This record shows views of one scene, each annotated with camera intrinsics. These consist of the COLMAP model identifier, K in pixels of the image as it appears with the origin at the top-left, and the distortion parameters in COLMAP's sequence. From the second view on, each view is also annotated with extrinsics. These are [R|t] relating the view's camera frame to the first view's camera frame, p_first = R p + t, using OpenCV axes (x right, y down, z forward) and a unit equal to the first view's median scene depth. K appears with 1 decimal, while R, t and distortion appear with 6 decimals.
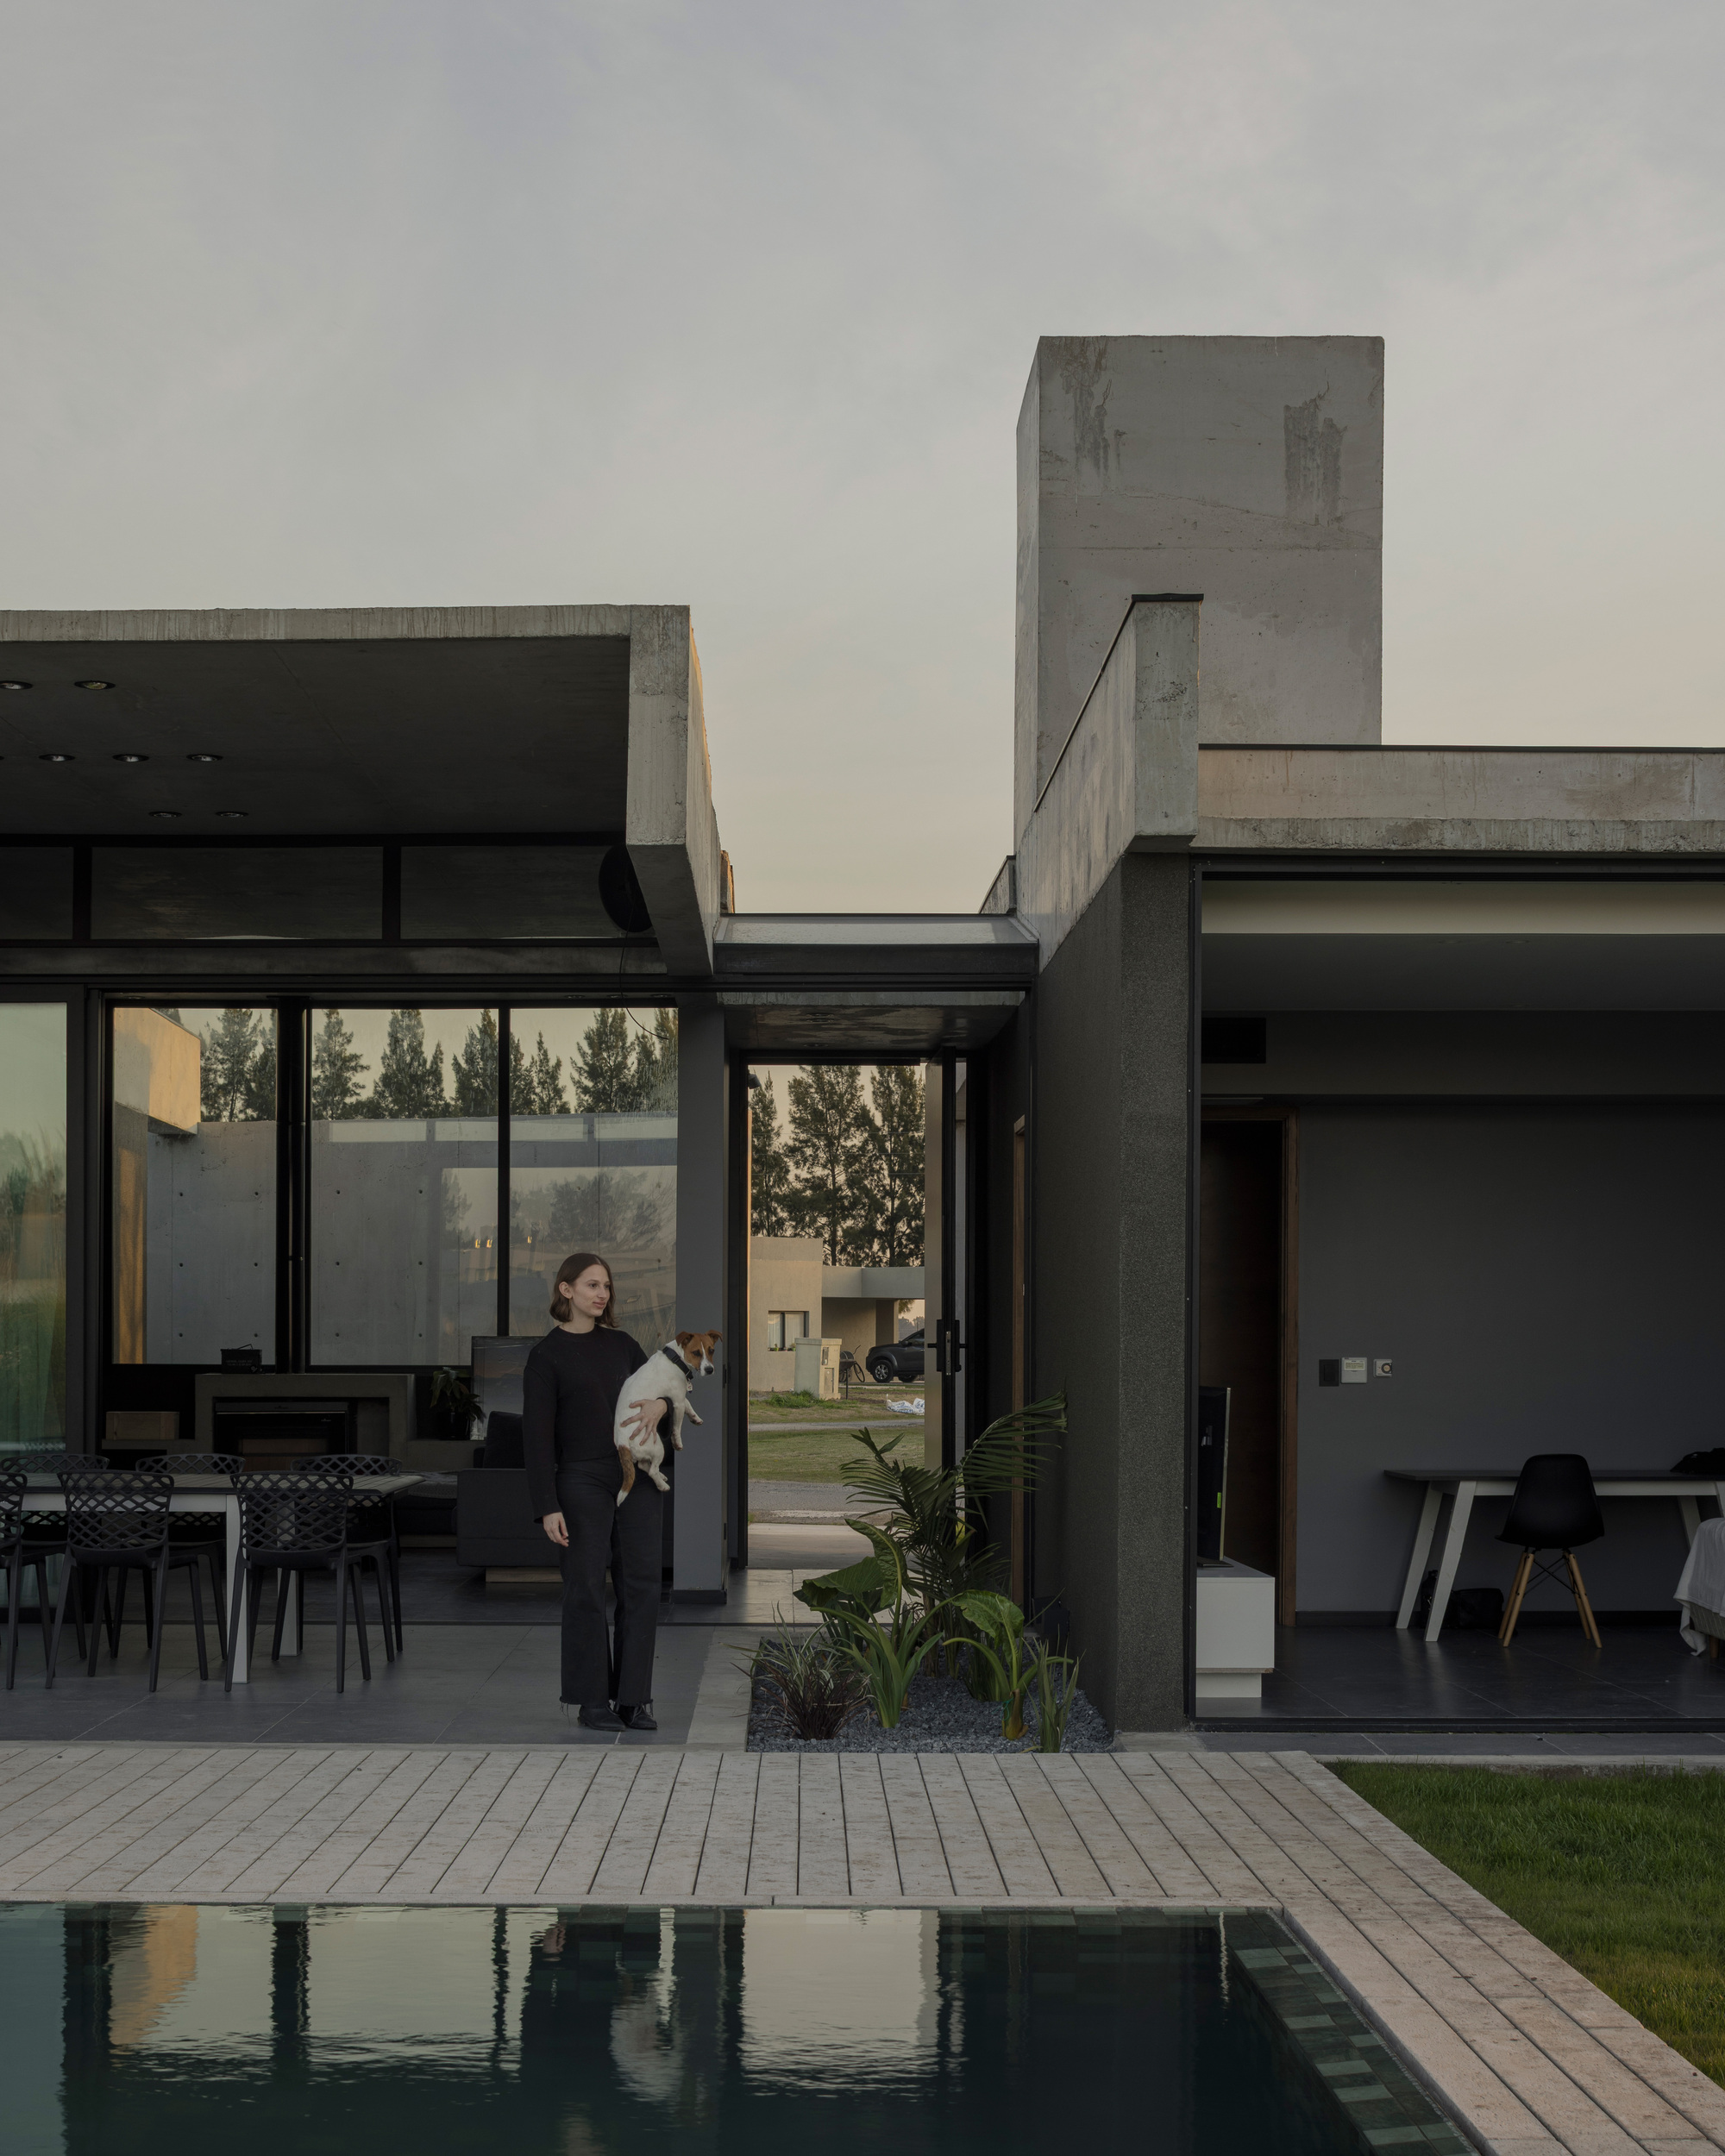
lens RADIAL K [[3254.7, 0, 863.7], [0, 3254.7, 1406.0], [0, 0, 1]] dist [-0.014797, -0.032755]
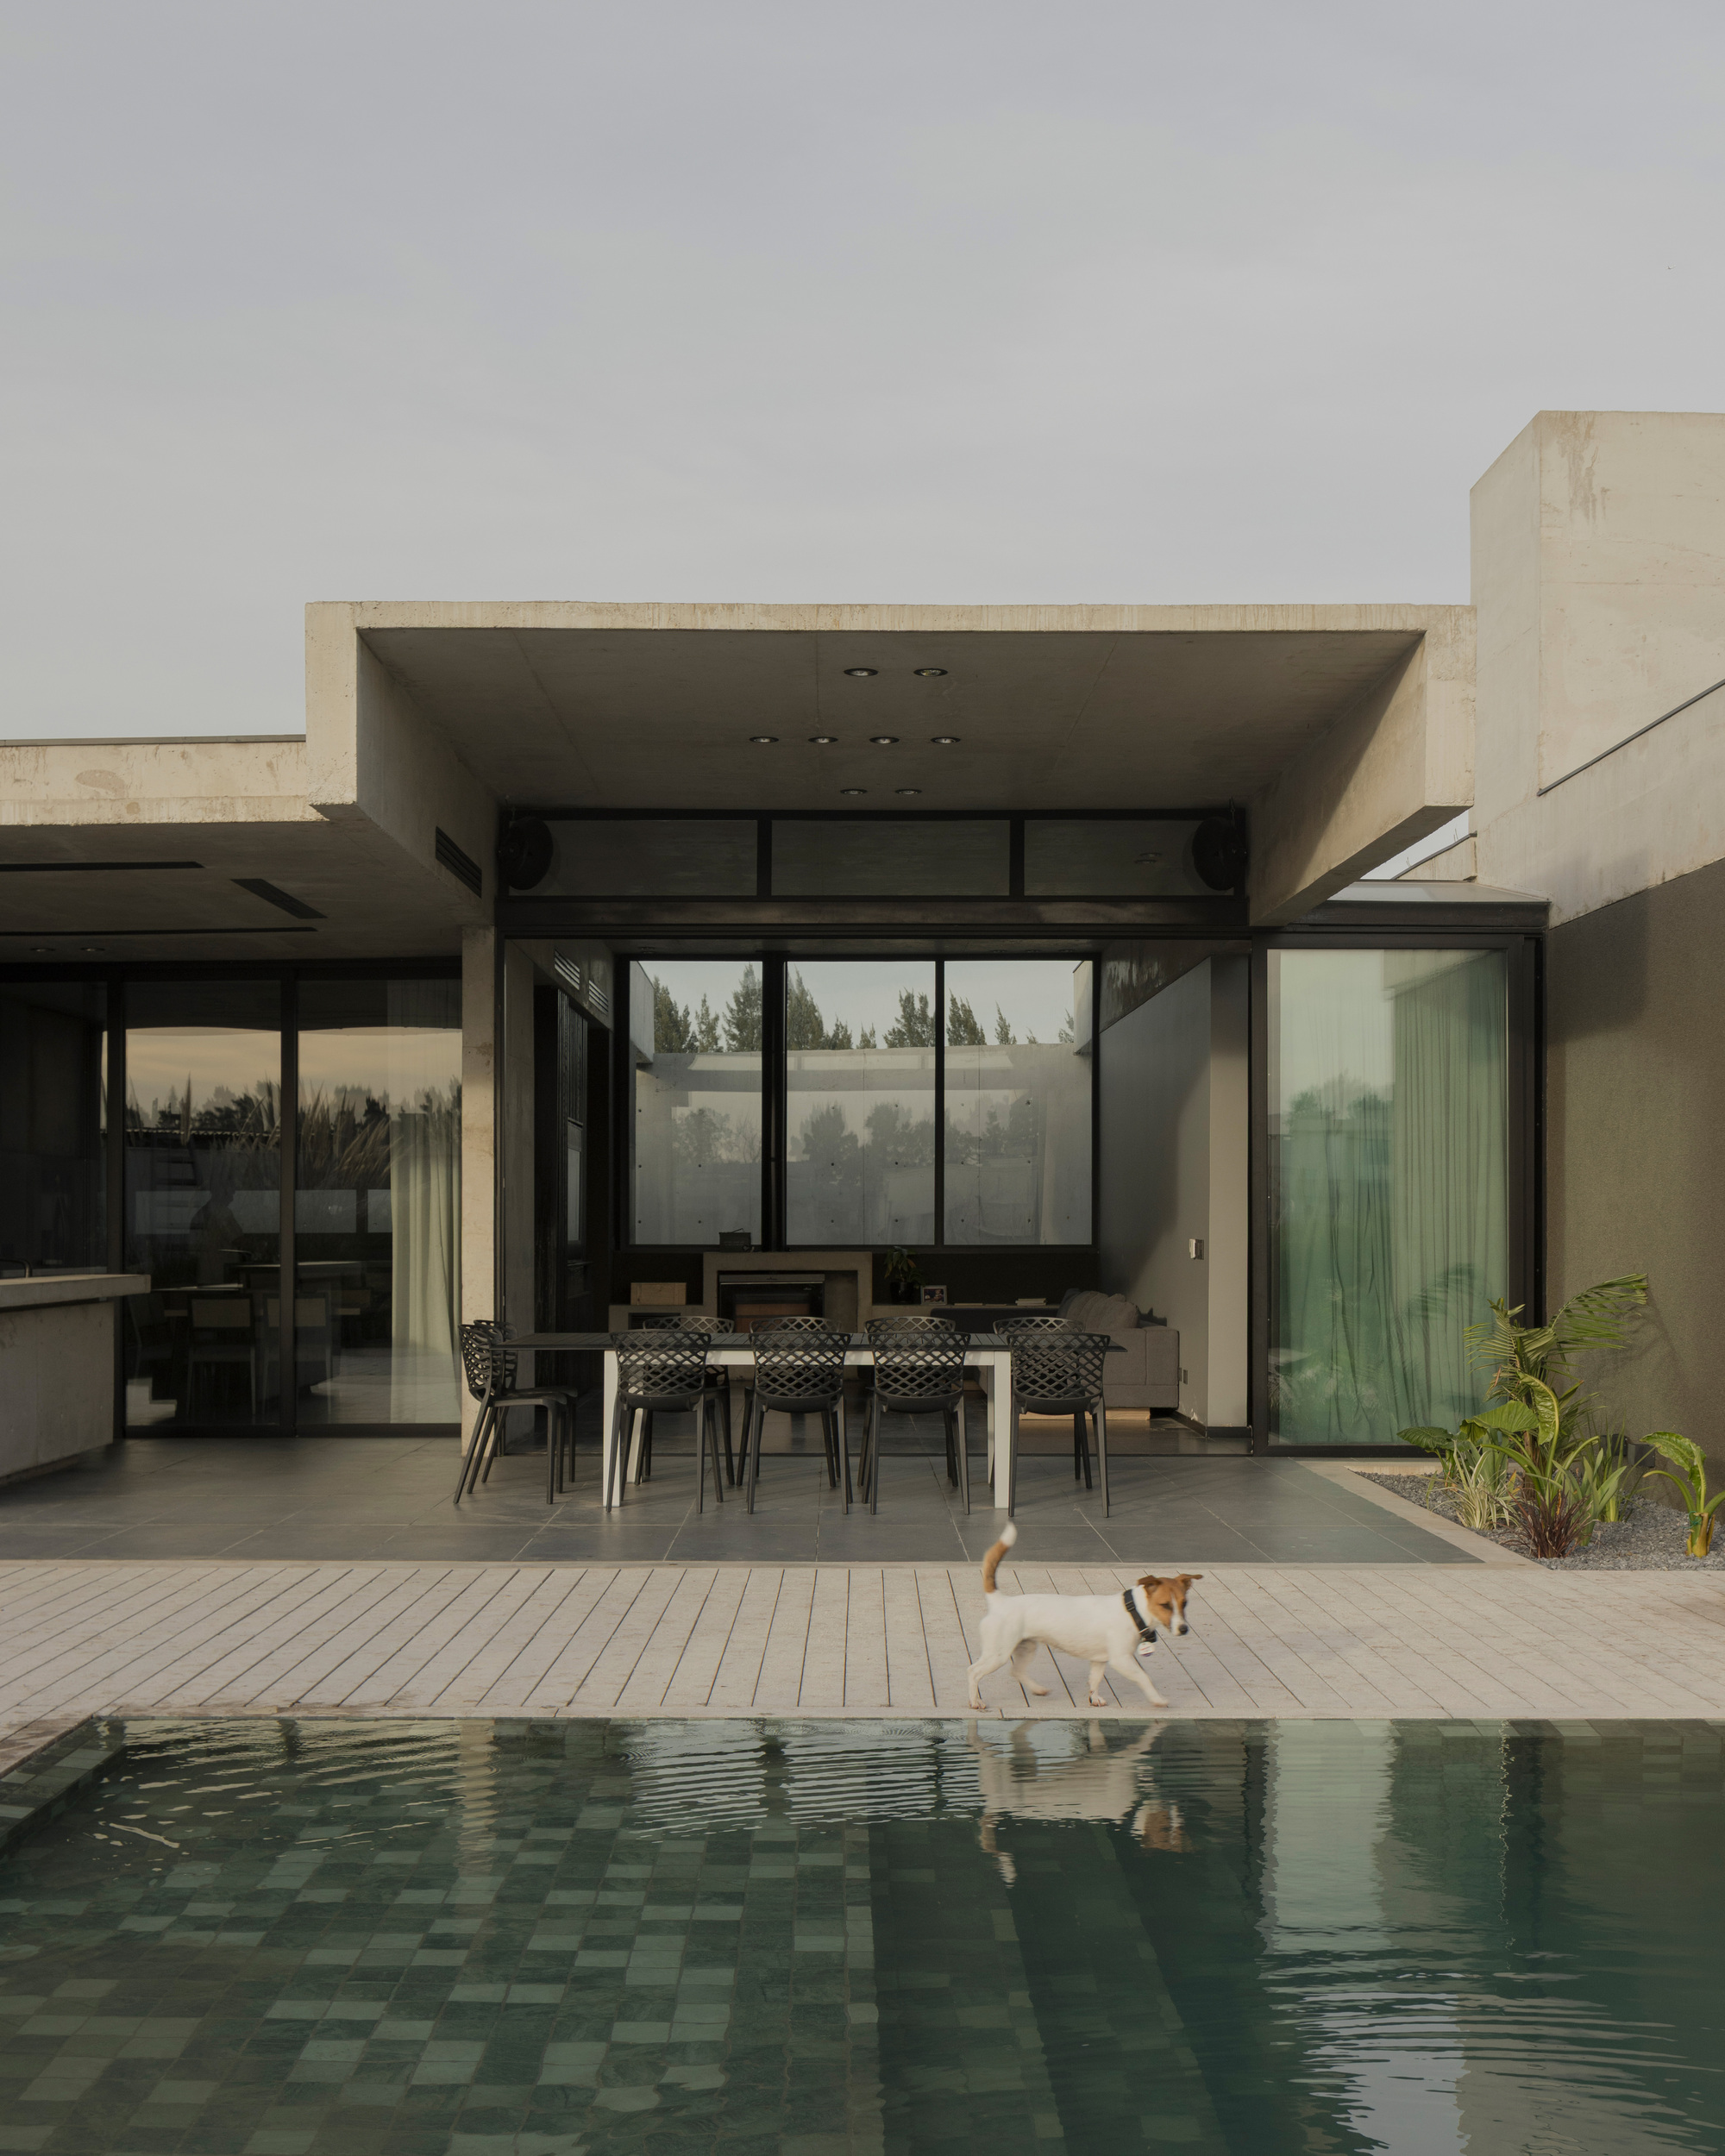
lens RADIAL K [[2427.7, 0, 866.5], [0, 2427.7, 1227.2], [0, 0, 1]] dist [-0.018142, 0.001448]
pose [[0.999749, -0.000321, 0.022414, -0.222691], [0.000790, 0.999782, -0.020884, -0.000003], [-0.022402, 0.020897, 0.999531, 0.092233]]
